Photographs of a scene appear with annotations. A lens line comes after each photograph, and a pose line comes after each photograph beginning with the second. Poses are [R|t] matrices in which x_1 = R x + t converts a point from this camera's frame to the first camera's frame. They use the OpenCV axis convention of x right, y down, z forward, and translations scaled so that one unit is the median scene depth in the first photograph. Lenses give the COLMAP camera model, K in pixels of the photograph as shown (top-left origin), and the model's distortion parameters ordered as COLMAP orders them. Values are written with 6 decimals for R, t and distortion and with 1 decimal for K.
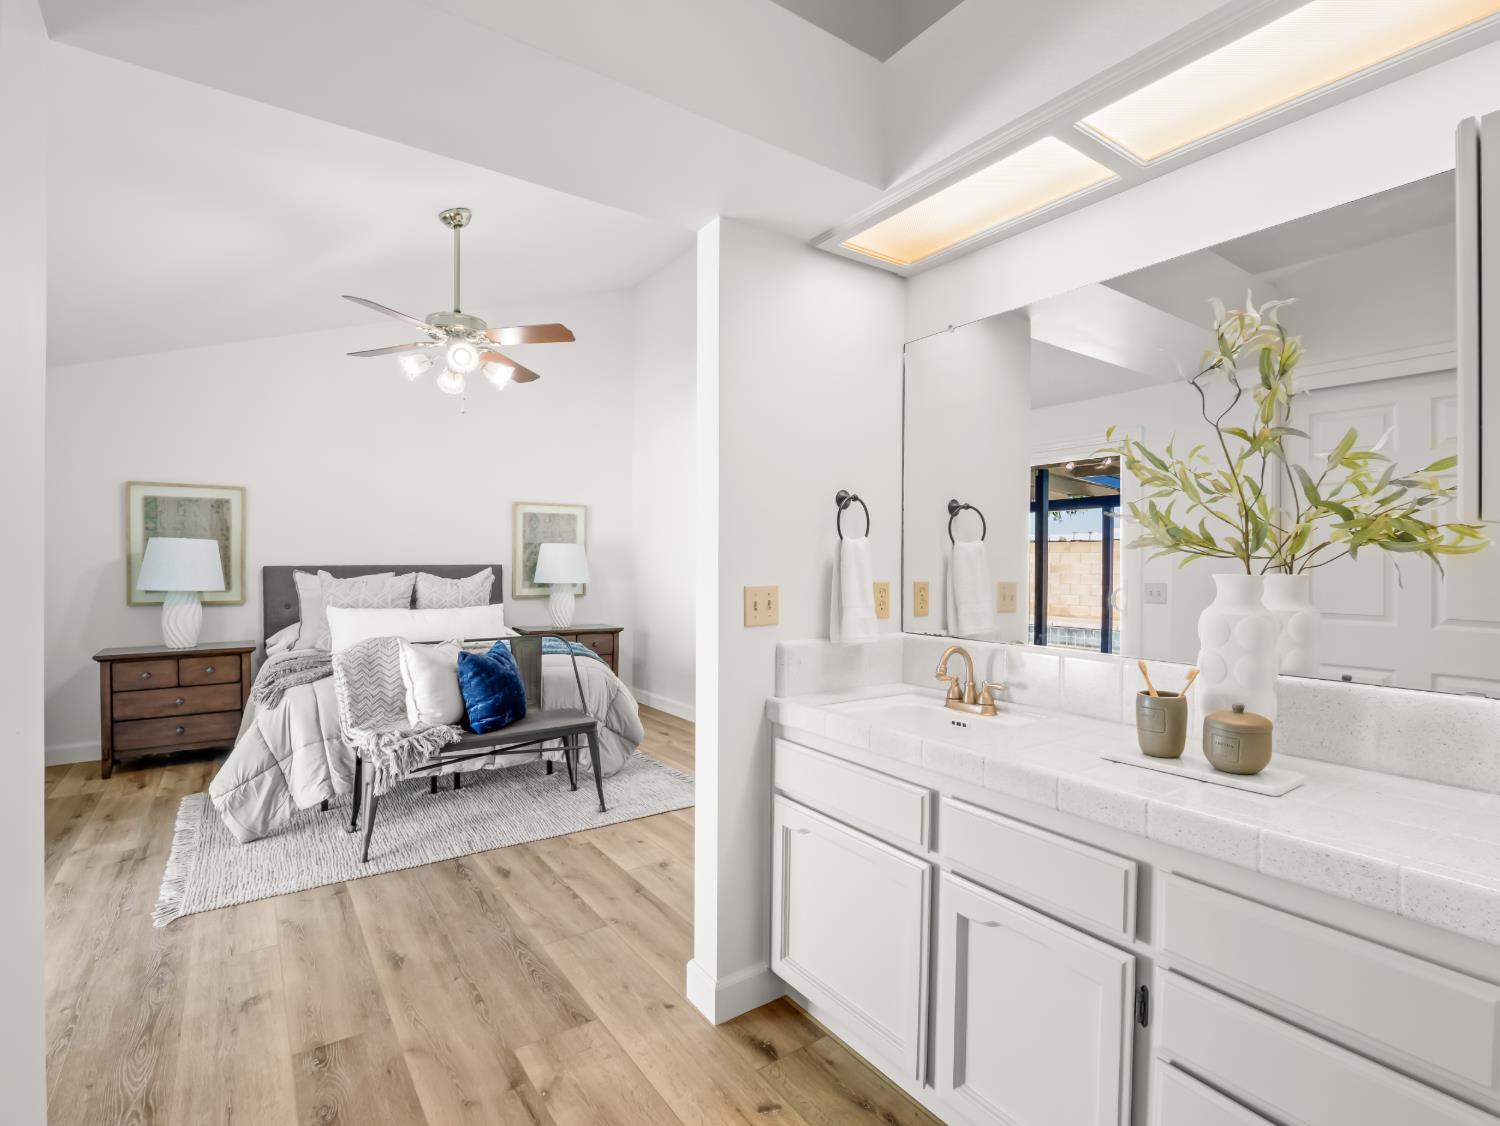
lens RADIAL K [[726.2, 0, 739.9], [0, 726.2, 561.9], [0, 0, 1]] dist [-0.013641, 0.000189]
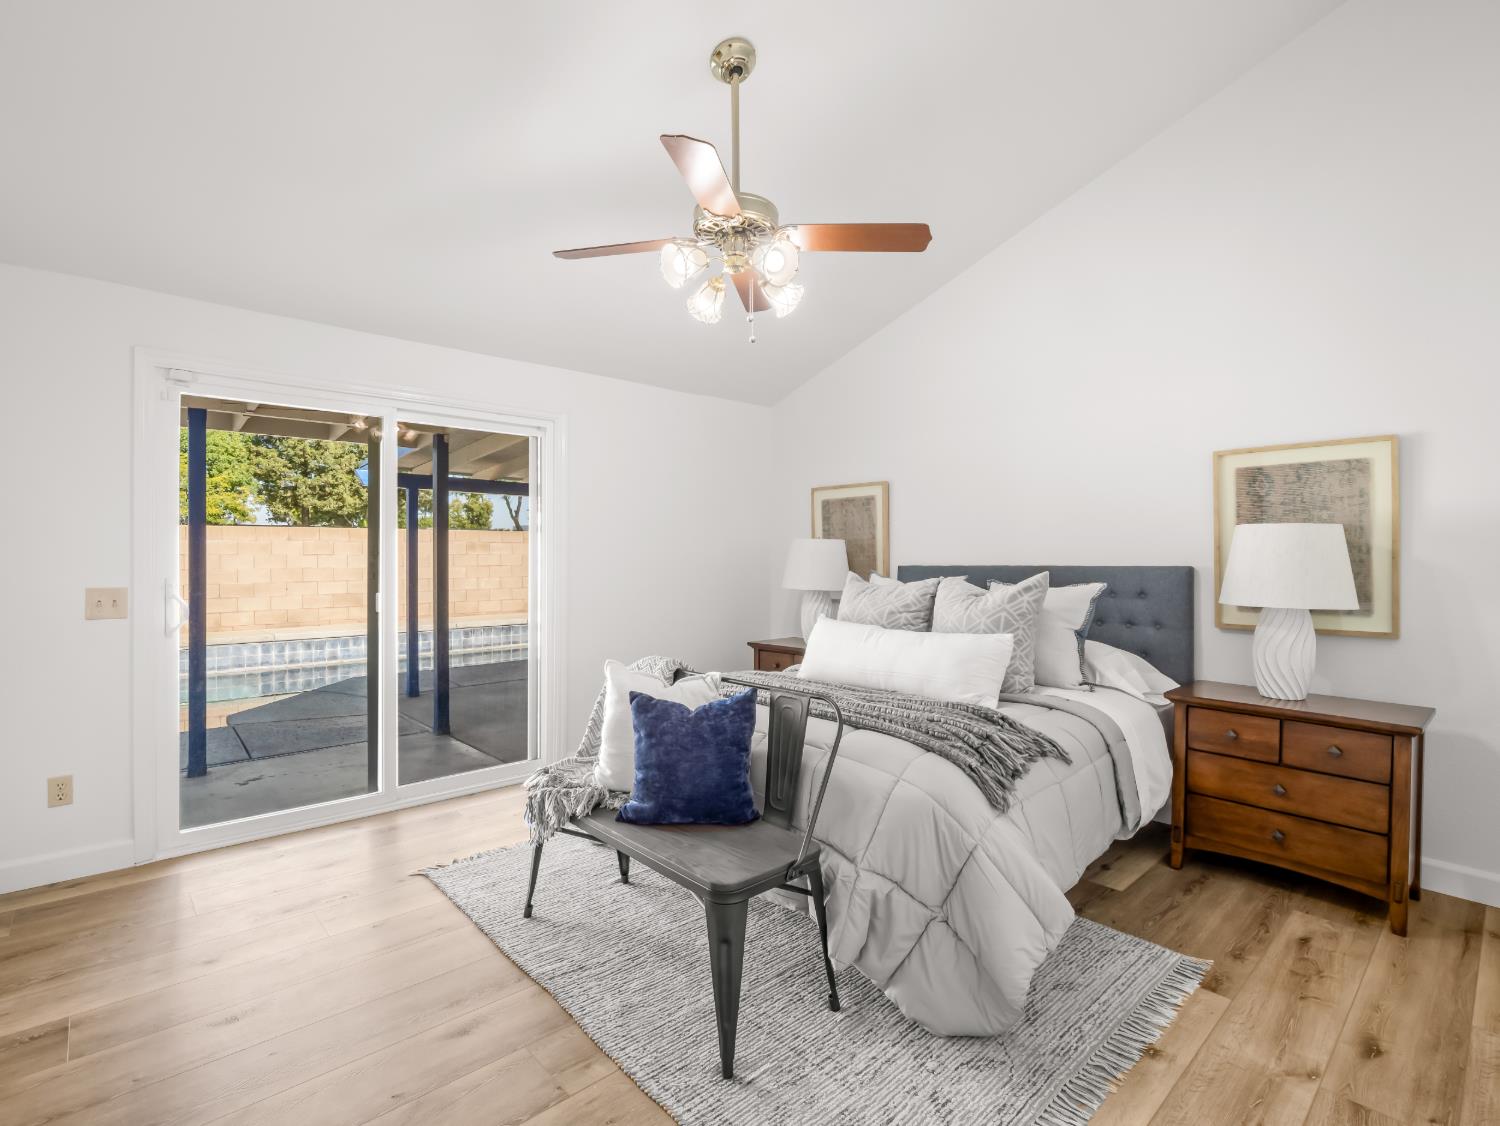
lens RADIAL K [[726.2, 0, 739.9], [0, 726.2, 561.9], [0, 0, 1]] dist [-0.013641, 0.000189]
pose [[0.133560, 0.003798, -0.991033, 0.228349], [0.003277, 0.999985, 0.004274, -0.004256], [0.991035, -0.003818, 0.133546, 0.728947]]
